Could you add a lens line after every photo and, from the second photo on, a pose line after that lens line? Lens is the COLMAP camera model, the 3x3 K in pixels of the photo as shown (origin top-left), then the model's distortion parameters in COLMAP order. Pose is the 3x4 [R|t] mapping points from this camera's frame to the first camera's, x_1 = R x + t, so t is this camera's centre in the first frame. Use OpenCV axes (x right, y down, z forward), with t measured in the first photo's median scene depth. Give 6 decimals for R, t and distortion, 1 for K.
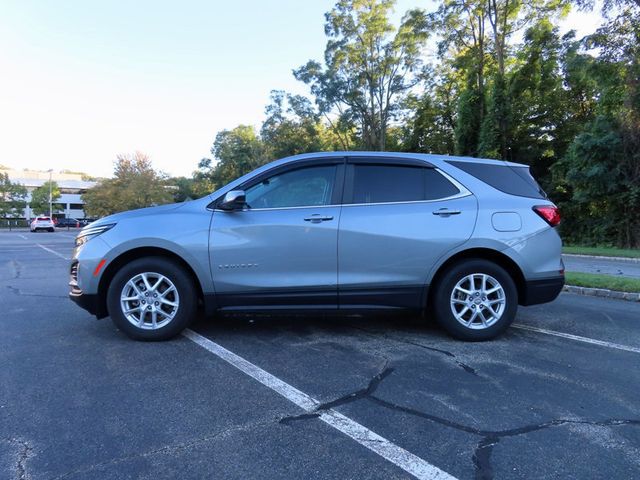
lens RADIAL K [[458.3, 0, 320.3], [0, 458.3, 241.6], [0, 0, 1]] dist [-0.014929, 0.013261]
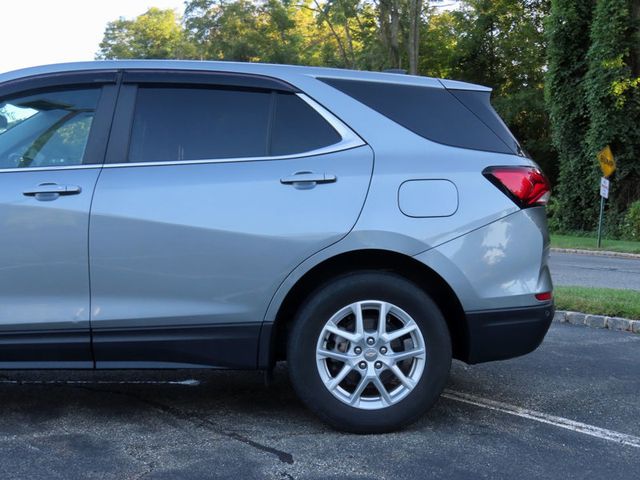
lens RADIAL K [[891.1, 0, 323.1], [0, 891.1, 239.5], [0, 0, 1]] dist [-0.023317, 0.000000]
pose [[0.999988, 0.001173, 0.004726, 0.286488], [-0.001193, 0.999990, 0.004280, -0.001802], [-0.004721, -0.004286, 0.999980, 0.009564]]
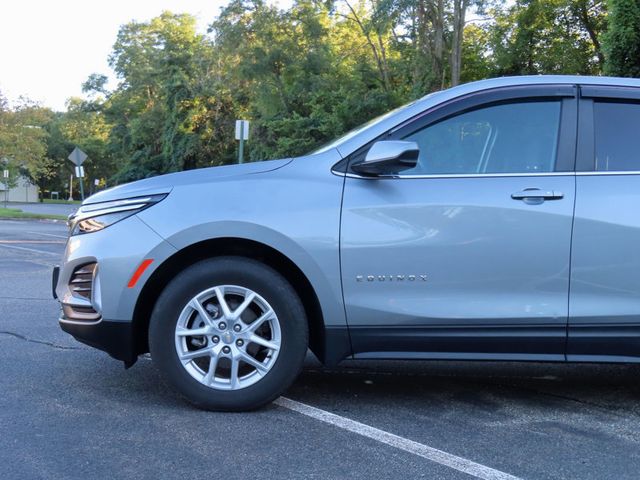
lens RADIAL K [[891.1, 0, 317.6], [0, 891.1, 239.3], [0, 0, 1]] dist [-0.023317, 0.000000]
pose [[0.999437, 0.030229, 0.014586, -0.275146], [-0.030170, 0.999536, -0.004231, 0.013545], [-0.014707, 0.003789, 0.999885, -0.062151]]
